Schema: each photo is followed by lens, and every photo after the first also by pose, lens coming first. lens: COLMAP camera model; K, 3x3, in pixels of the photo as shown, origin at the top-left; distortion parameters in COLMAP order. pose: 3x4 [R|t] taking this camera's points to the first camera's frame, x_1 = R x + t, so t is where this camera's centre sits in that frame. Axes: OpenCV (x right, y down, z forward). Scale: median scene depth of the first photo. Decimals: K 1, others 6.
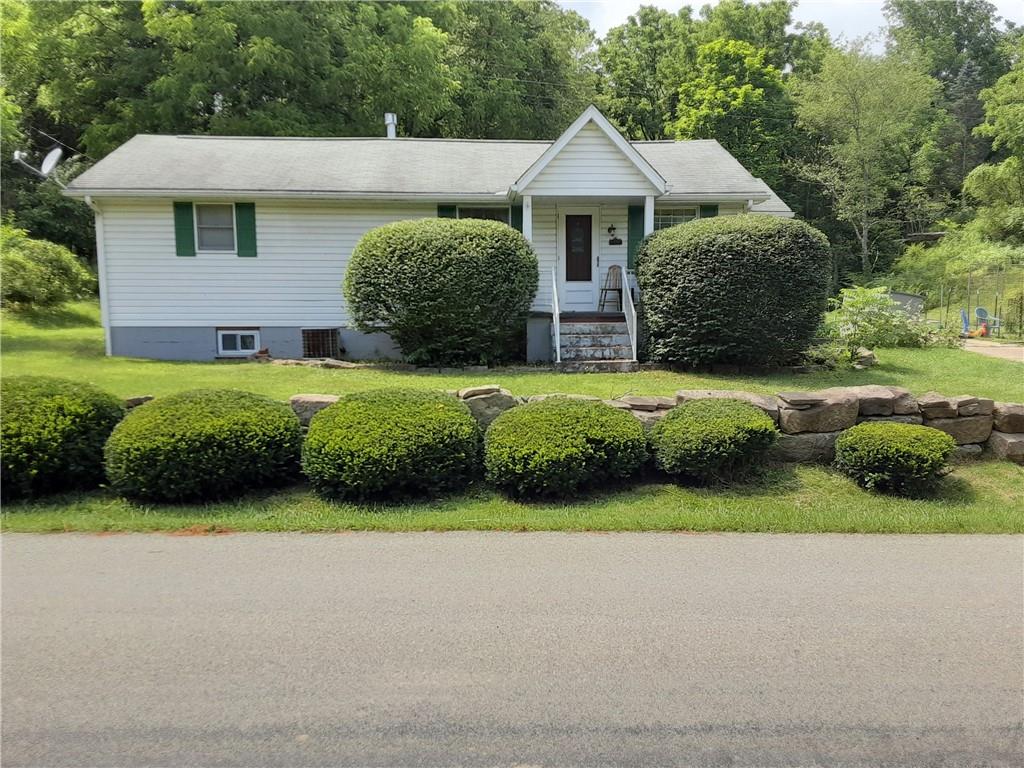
lens RADIAL K [[823.2, 0, 512.0], [0, 823.2, 384.0], [0, 0, 1]] dist [-0.011408, -0.009526]
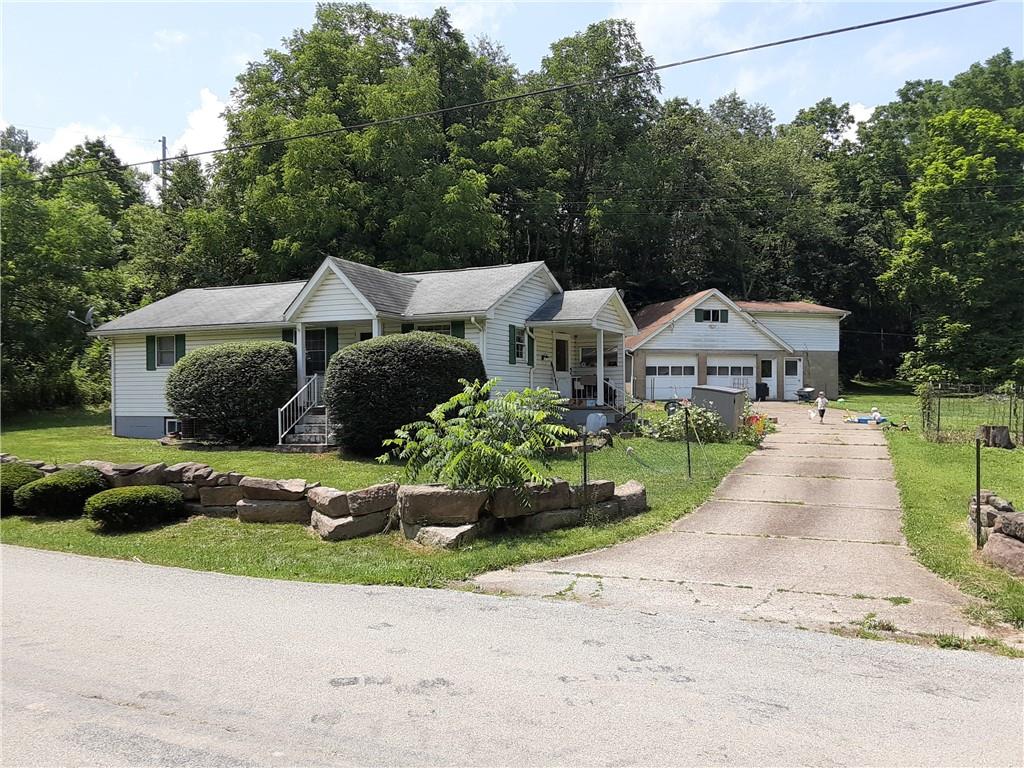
lens RADIAL K [[823.2, 0, 512.0], [0, 823.2, 384.0], [0, 0, 1]] dist [-0.011408, -0.009526]
pose [[0.877646, -0.011688, -0.479167, 0.943451], [-0.041579, 0.994078, -0.100403, -0.004345], [0.477503, 0.108042, 0.871962, -0.015712]]
